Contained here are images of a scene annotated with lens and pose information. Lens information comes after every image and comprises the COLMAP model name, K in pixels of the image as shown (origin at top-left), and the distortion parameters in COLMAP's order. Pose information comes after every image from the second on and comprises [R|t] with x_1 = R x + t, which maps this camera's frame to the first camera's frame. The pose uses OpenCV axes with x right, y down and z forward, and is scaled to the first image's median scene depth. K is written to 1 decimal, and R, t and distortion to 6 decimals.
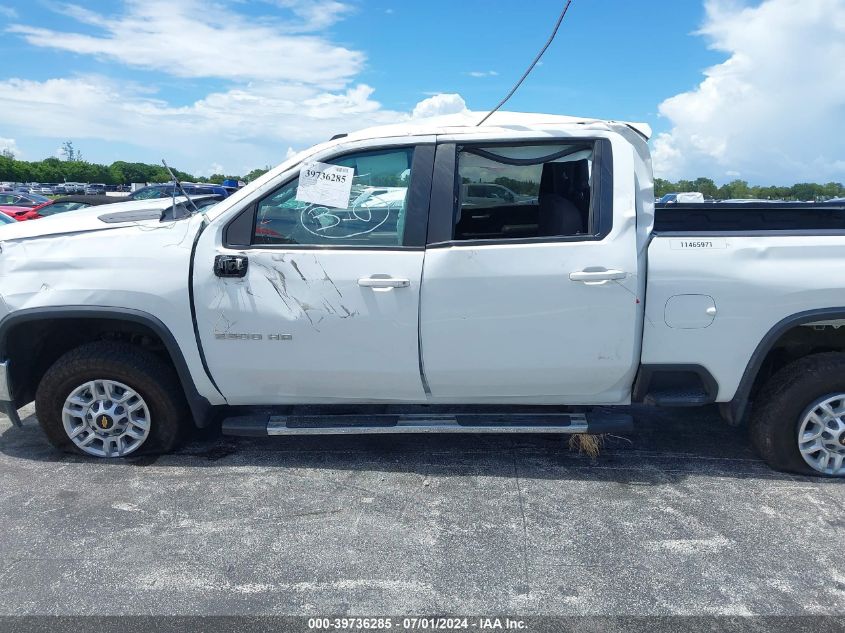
lens RADIAL K [[667.3, 0, 412.5], [0, 667.3, 308.9], [0, 0, 1]] dist [0.016078, -0.018824]
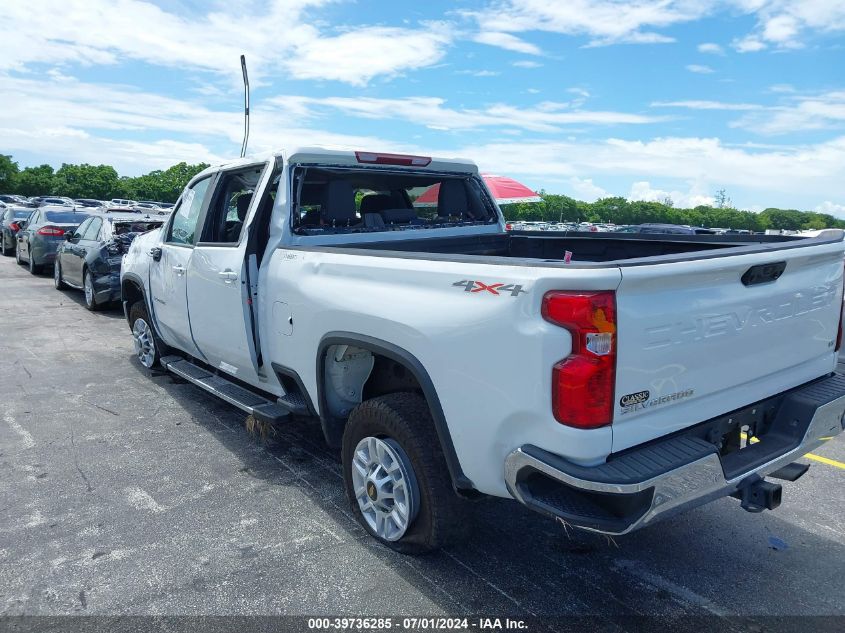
lens RADIAL K [[667.3, 0, 414.4], [0, 667.3, 313.6], [0, 0, 1]] dist [0.016078, -0.018824]
pose [[0.620111, 0.122240, -0.774932, 1.257964], [-0.169430, 0.985342, 0.019851, -0.056849], [0.766000, 0.118986, 0.631733, 0.467895]]
